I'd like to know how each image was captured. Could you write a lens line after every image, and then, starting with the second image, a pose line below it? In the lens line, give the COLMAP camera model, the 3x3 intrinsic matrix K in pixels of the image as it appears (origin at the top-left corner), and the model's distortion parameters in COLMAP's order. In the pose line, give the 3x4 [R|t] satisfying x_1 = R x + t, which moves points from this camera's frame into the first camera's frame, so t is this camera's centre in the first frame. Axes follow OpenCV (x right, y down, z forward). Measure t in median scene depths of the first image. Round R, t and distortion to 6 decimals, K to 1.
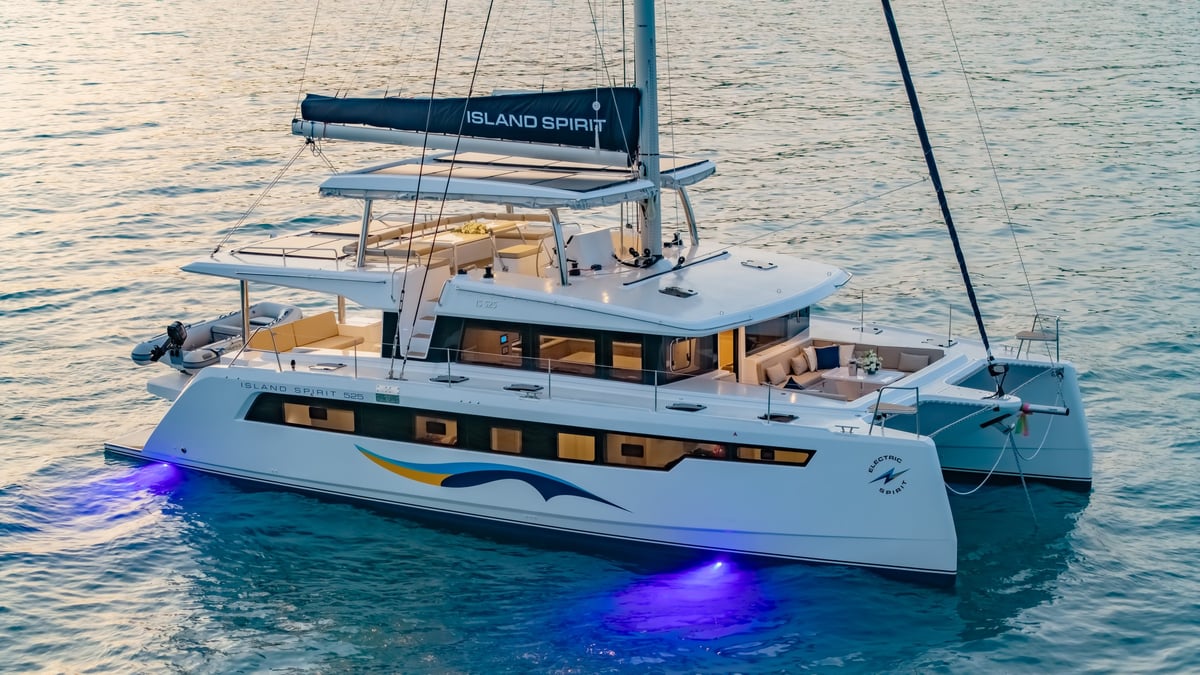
lens RADIAL K [[2463.7, 0, 600.0], [0, 2463.7, 336.4], [0, 0, 1]] dist [-0.534591, 0.000000]
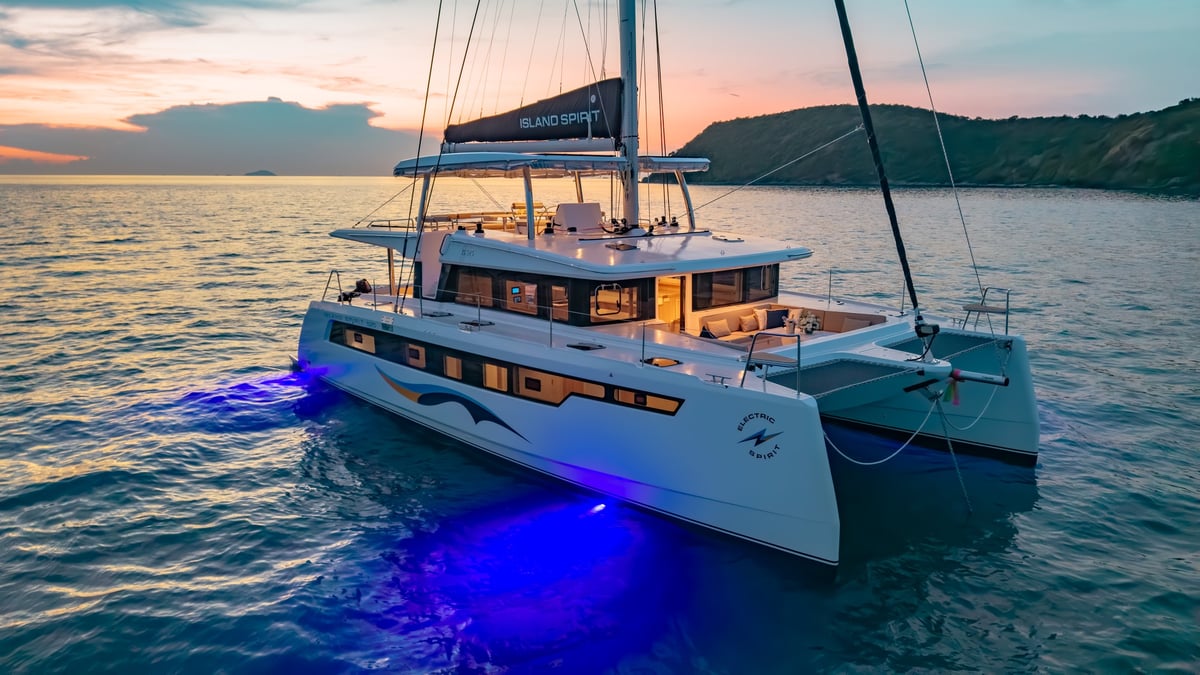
lens RADIAL K [[817.9, 0, 592.6], [0, 817.9, 356.2], [0, 0, 1]] dist [0.002642, -0.001219]
pose [[0.950641, 0.067902, -0.302774, 0.136223], [-0.063682, 0.997686, 0.023802, 0.023796], [0.303689, -0.003346, 0.952765, 0.655368]]
